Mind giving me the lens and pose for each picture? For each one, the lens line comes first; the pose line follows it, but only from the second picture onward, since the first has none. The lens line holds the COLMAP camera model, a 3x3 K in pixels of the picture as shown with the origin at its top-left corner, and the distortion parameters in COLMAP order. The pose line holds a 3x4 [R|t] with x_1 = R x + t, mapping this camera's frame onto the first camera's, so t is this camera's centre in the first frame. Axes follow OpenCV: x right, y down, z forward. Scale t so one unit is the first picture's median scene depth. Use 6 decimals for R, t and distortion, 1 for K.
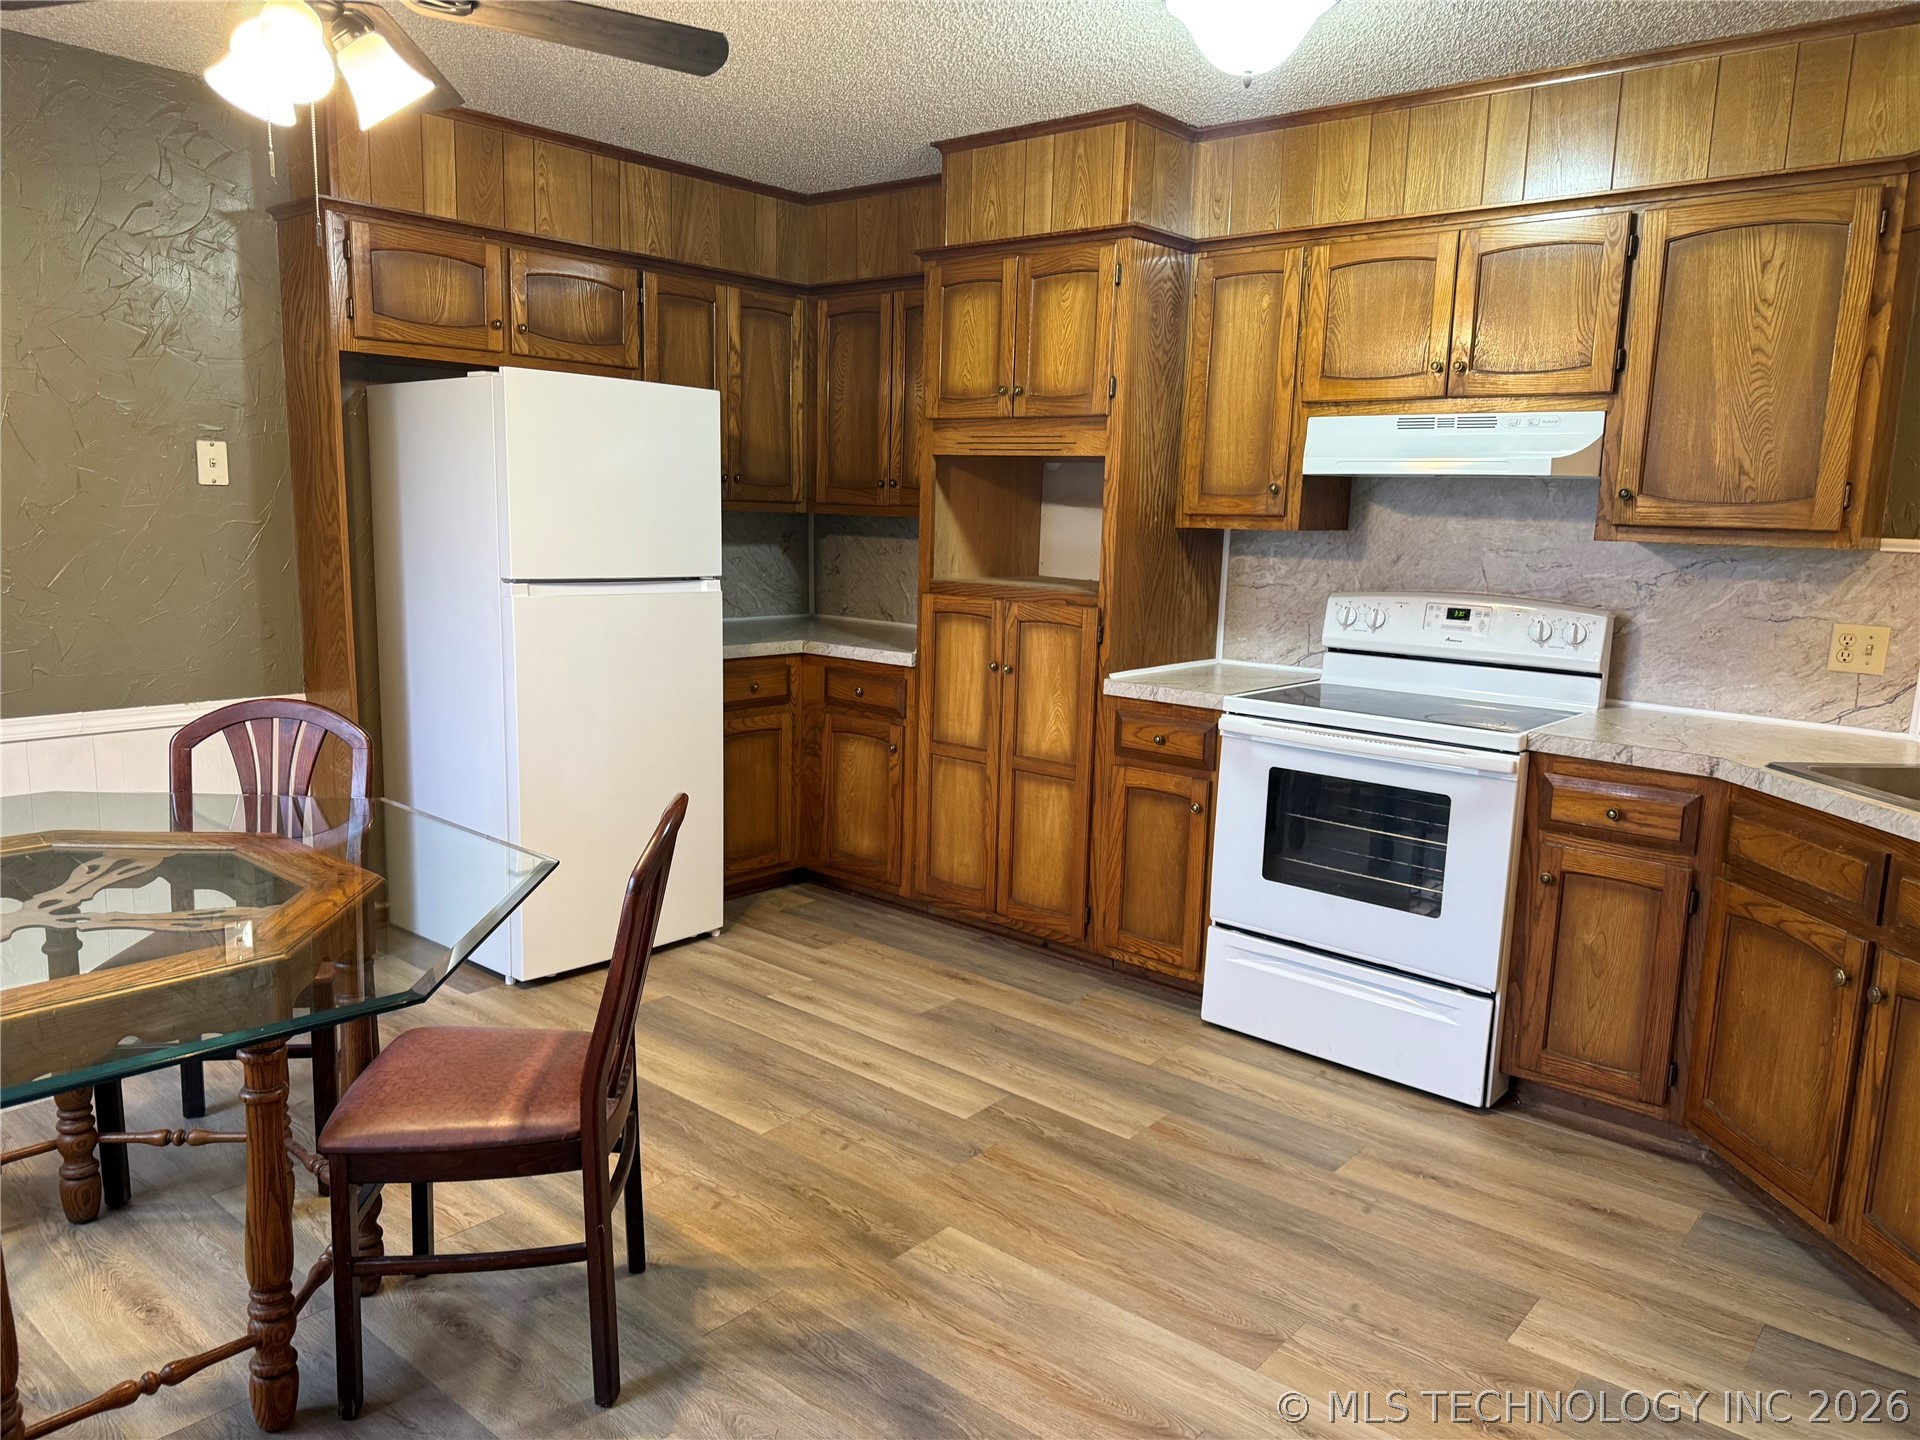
lens RADIAL K [[1367.4, 0, 967.4], [0, 1367.4, 747.8], [0, 0, 1]] dist [0.049254, -0.065008]
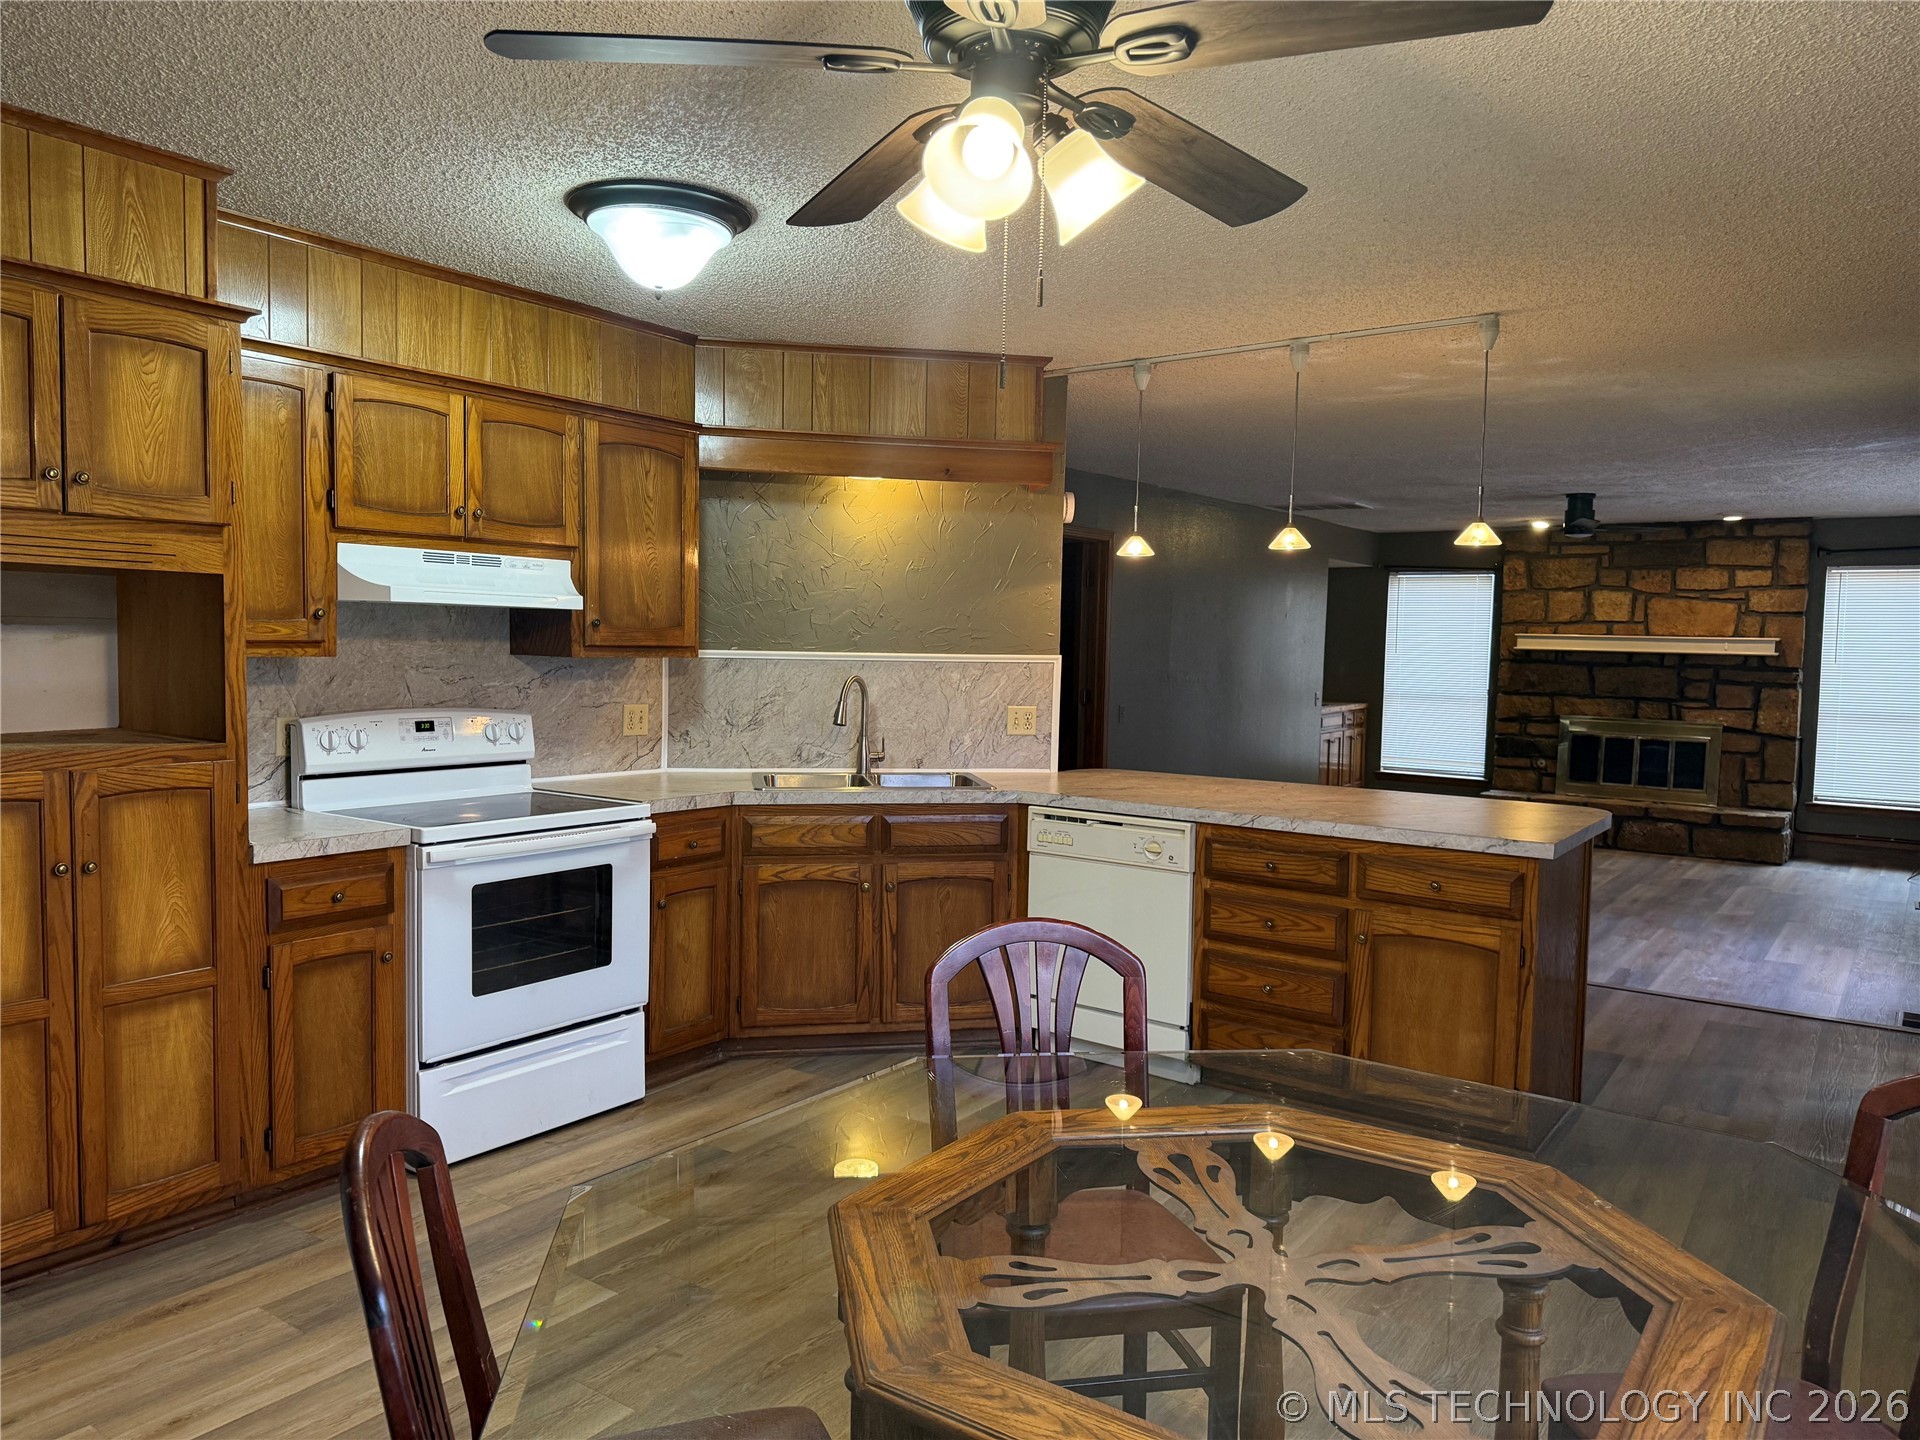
lens RADIAL K [[1367.4, 0, 957.5], [0, 1367.4, 738.1], [0, 0, 1]] dist [0.049254, -0.065008]
pose [[-0.116254, -0.098866, 0.988287, -0.769479], [0.155482, 0.980954, 0.116422, -0.146728], [-0.980974, 0.167196, -0.098668, 0.675383]]
